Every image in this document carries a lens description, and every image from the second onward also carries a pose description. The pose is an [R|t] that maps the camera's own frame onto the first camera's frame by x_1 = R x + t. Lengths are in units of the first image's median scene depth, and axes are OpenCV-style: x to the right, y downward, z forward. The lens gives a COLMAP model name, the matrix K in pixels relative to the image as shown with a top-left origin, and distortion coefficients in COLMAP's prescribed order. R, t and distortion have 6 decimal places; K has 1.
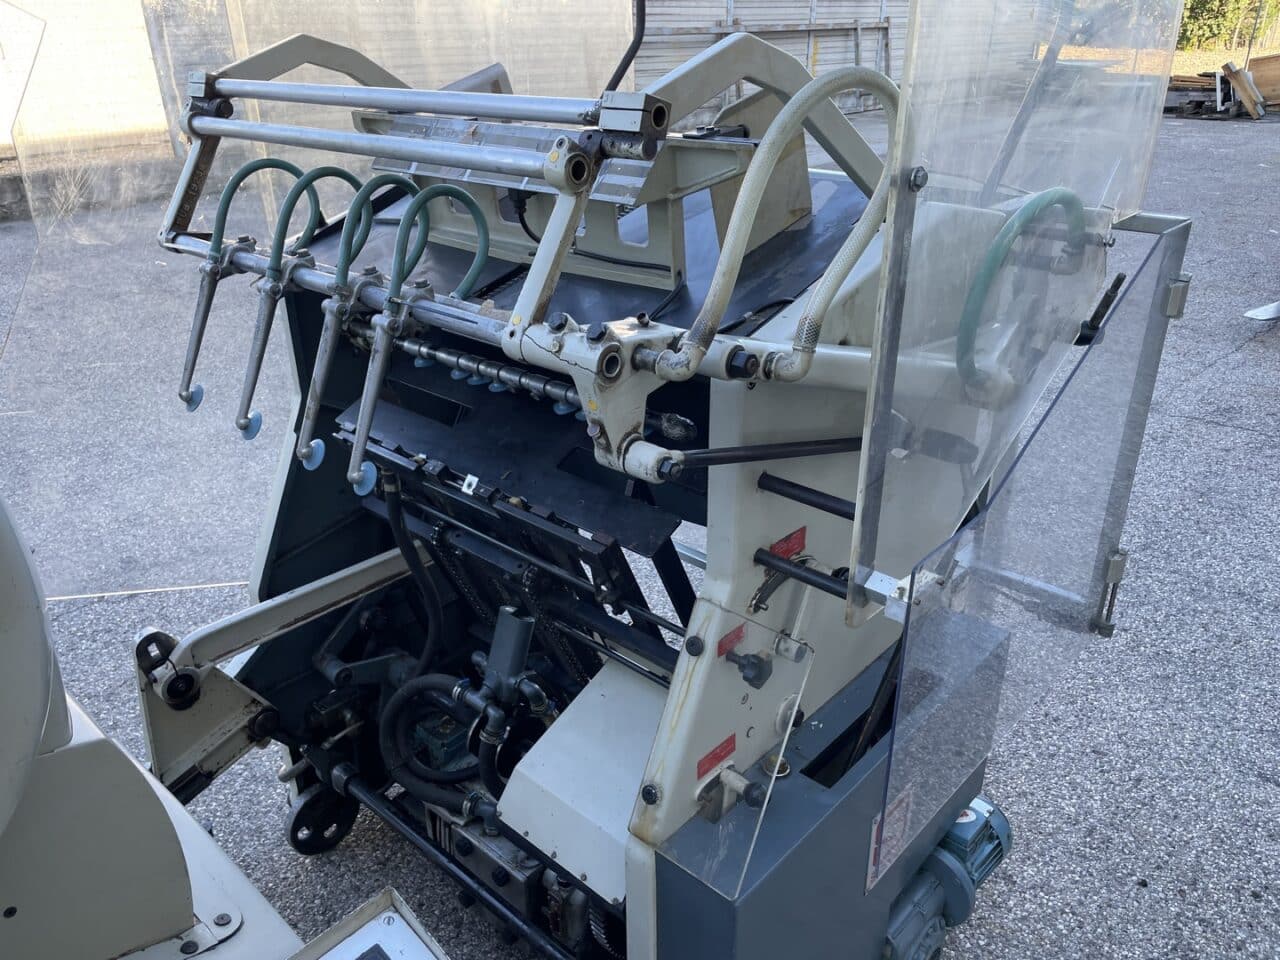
lens RADIAL K [[971.0, 0, 637.8], [0, 971.0, 484.2], [0, 0, 1]] dist [0.087675, -0.124305]
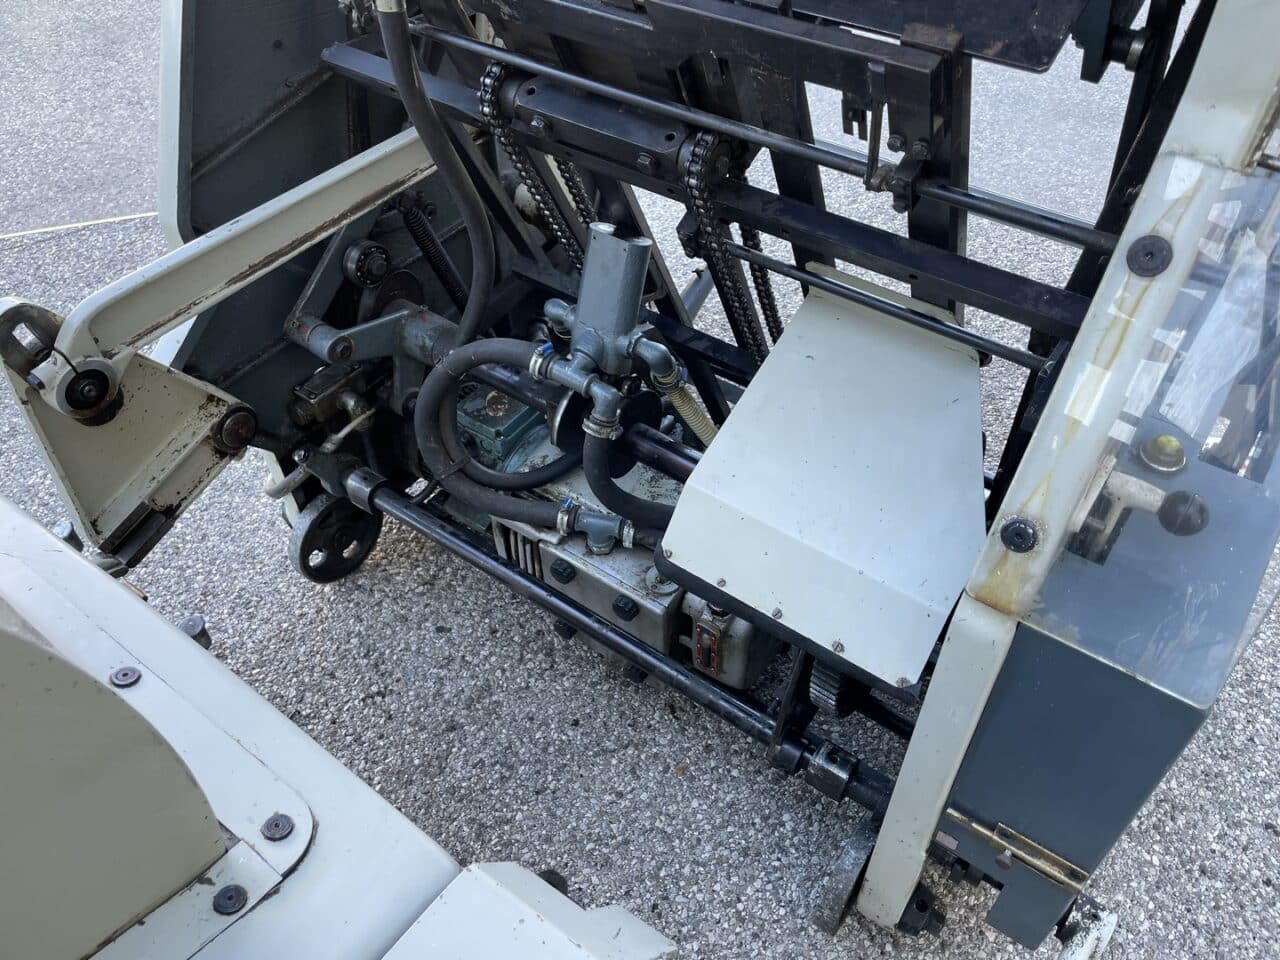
lens RADIAL K [[971.0, 0, 649.1], [0, 971.0, 472.3], [0, 0, 1]] dist [0.087675, -0.124305]
pose [[0.993432, -0.089849, 0.070845, -0.155056], [0.058652, 0.931516, 0.358941, 0.050503], [-0.098244, -0.352428, 0.930668, 0.353064]]
